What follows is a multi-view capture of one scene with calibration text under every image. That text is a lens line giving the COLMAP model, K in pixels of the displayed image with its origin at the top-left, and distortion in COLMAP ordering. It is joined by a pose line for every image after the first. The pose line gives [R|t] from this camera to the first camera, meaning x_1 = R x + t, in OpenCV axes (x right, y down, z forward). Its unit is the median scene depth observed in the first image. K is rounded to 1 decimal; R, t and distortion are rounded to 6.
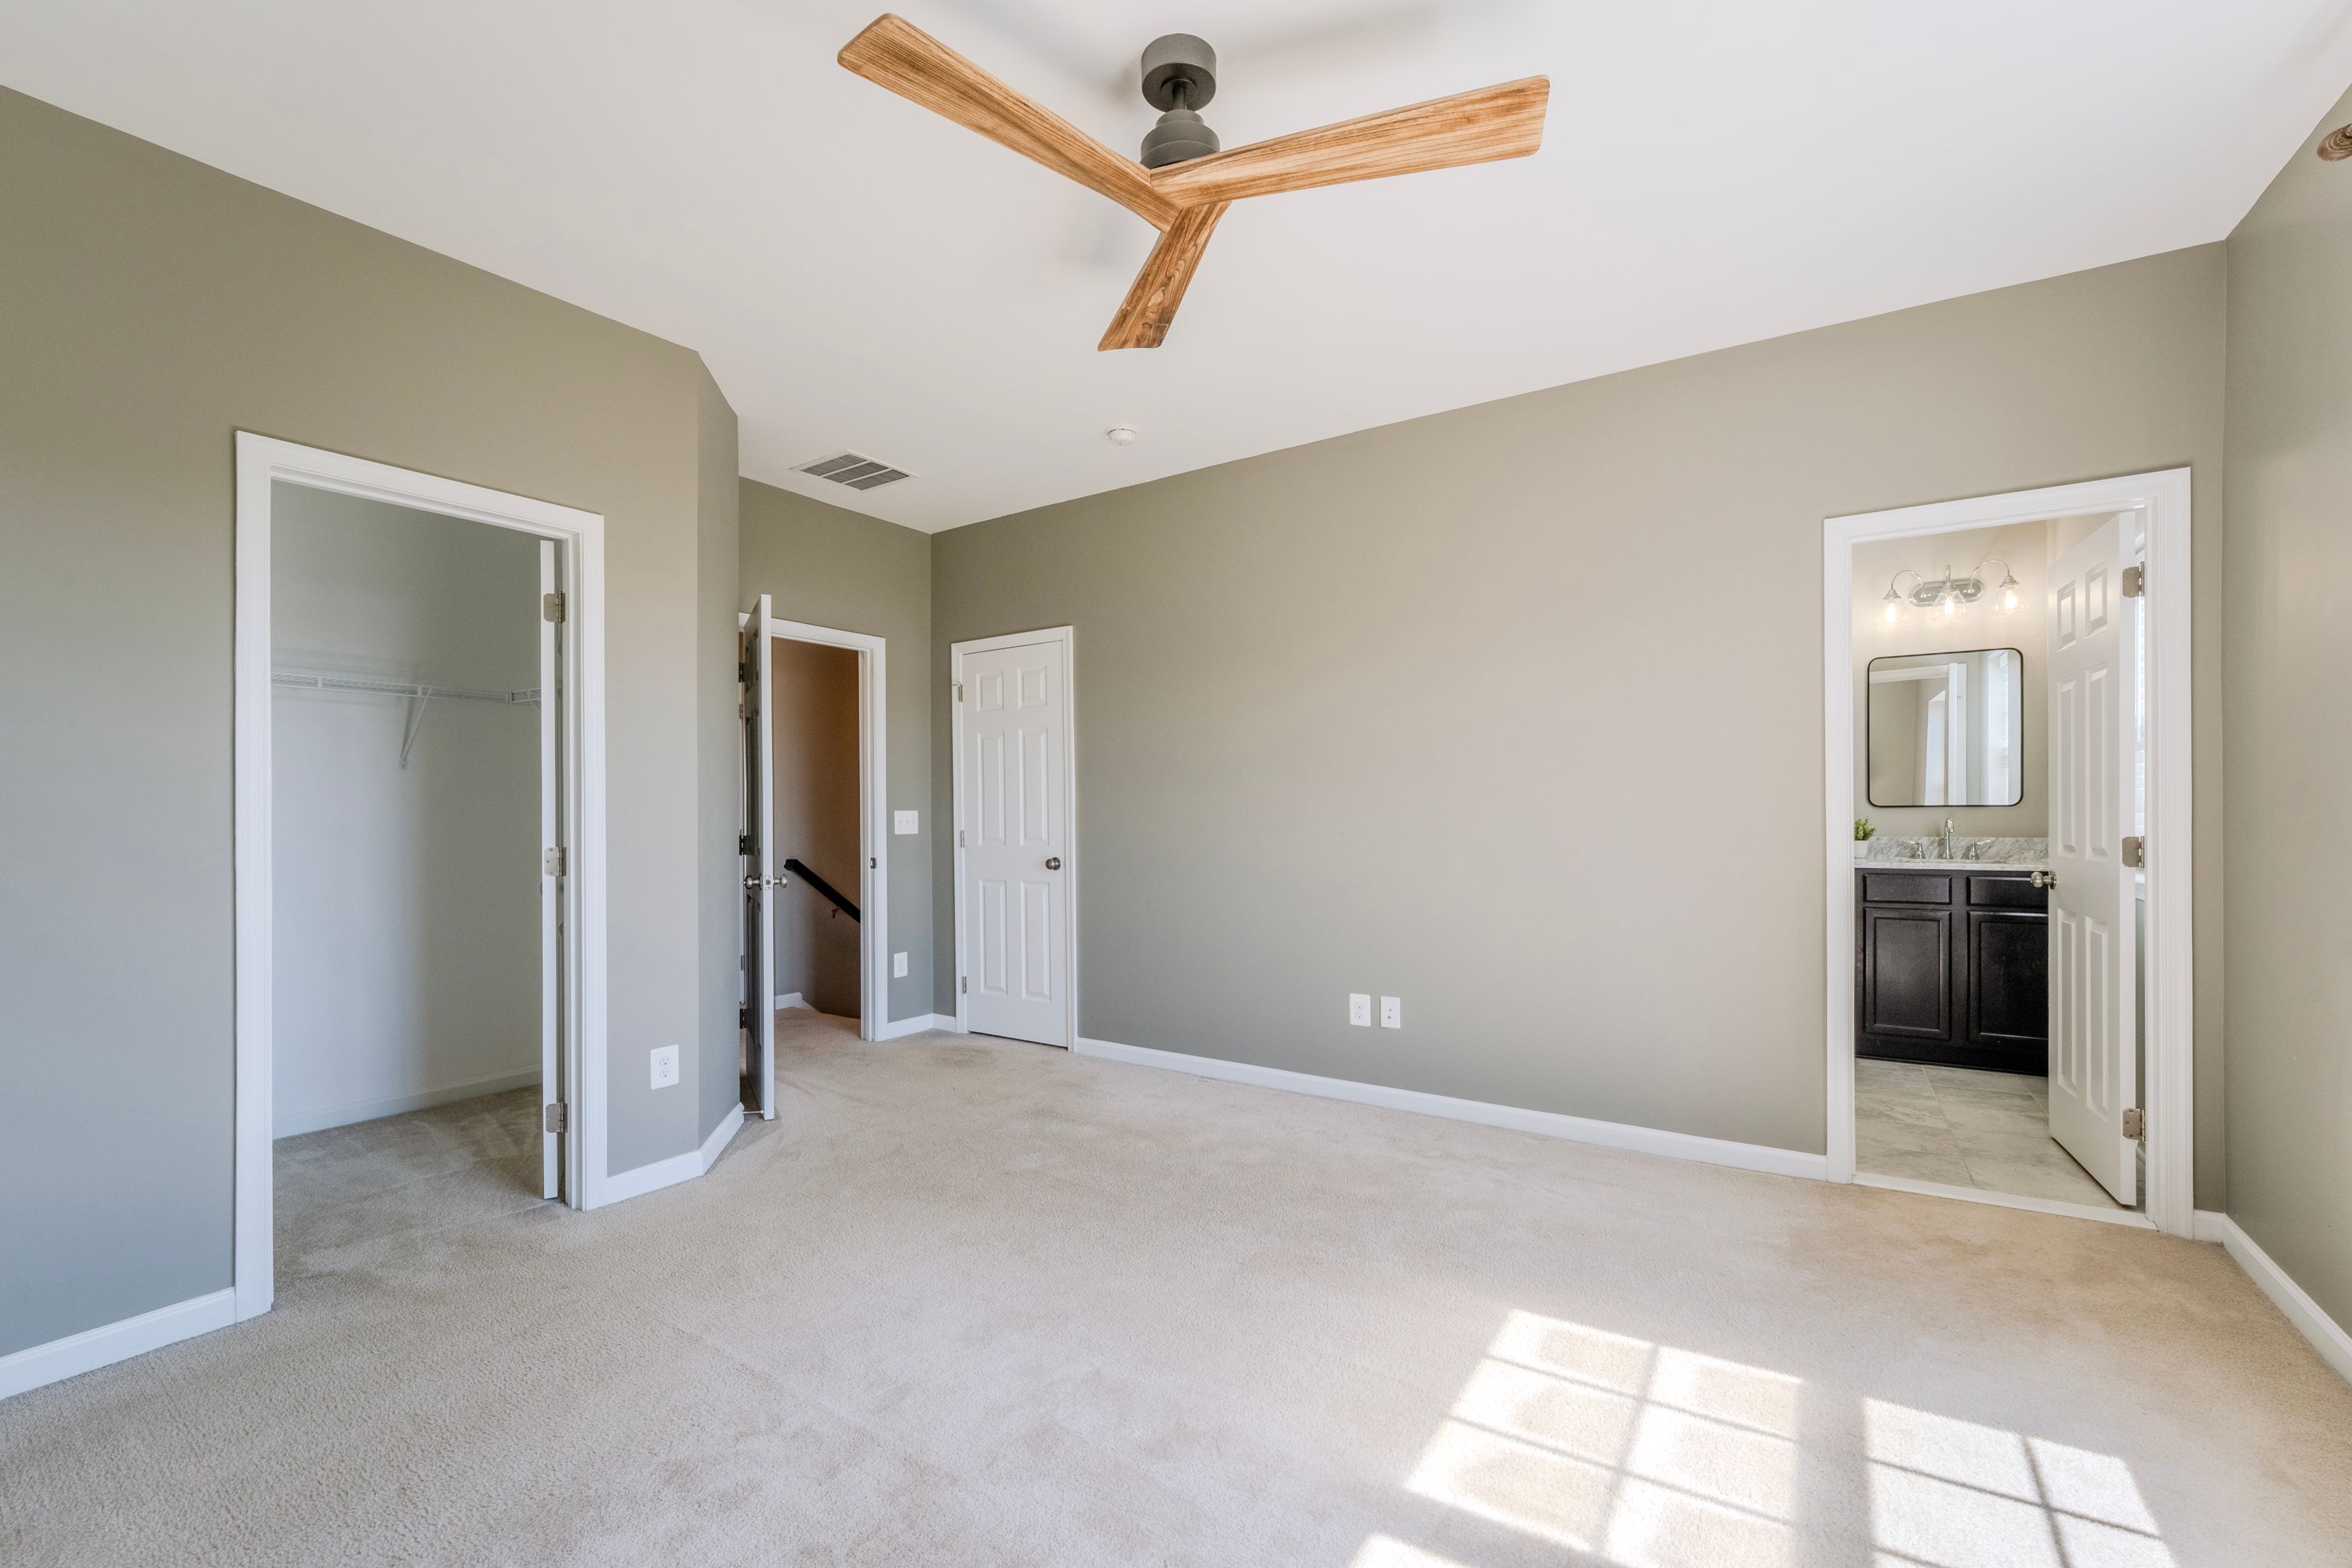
lens RADIAL K [[984.8, 0, 1245.1], [0, 984.8, 812.8], [0, 0, 1]] dist [-0.019894, -0.000905]
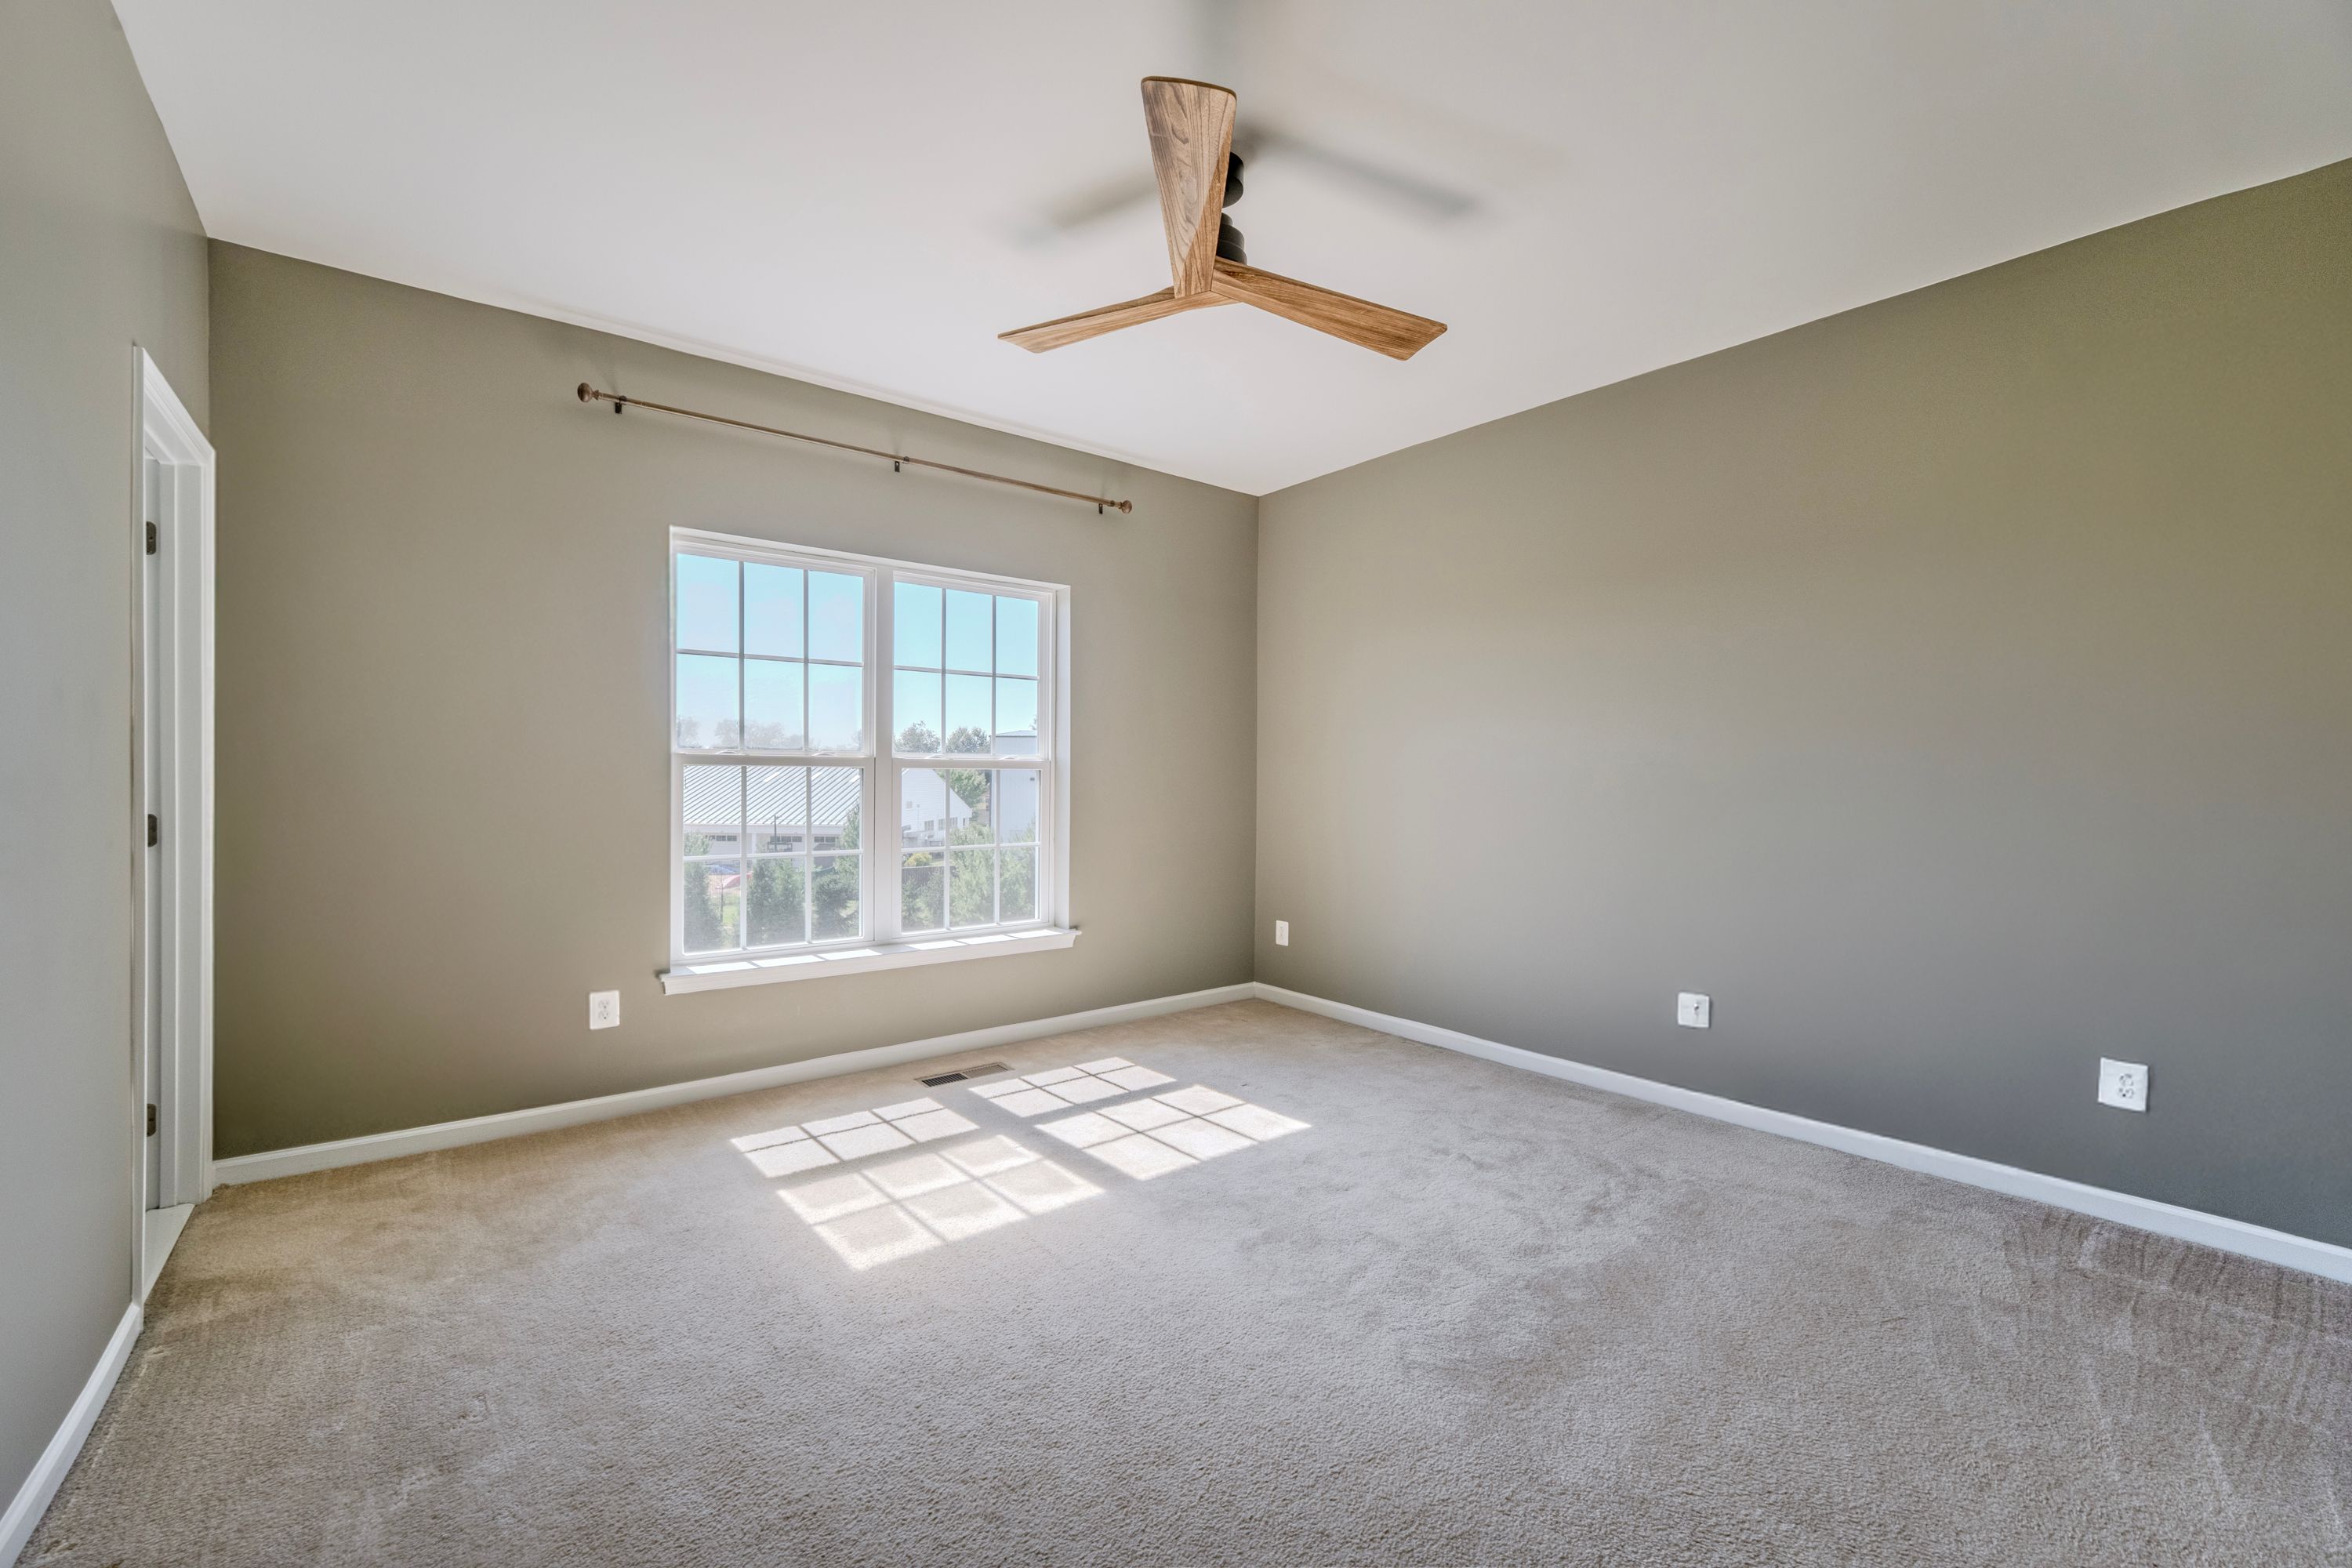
lens RADIAL K [[984.8, 0, 1176.9], [0, 984.8, 800.8], [0, 0, 1]] dist [-0.019894, -0.000905]
pose [[-0.947111, -0.003043, 0.320893, -0.411697], [-0.002801, 0.999995, 0.001216, 0.027371], [-0.320895, 0.000253, -0.947115, 2.155575]]
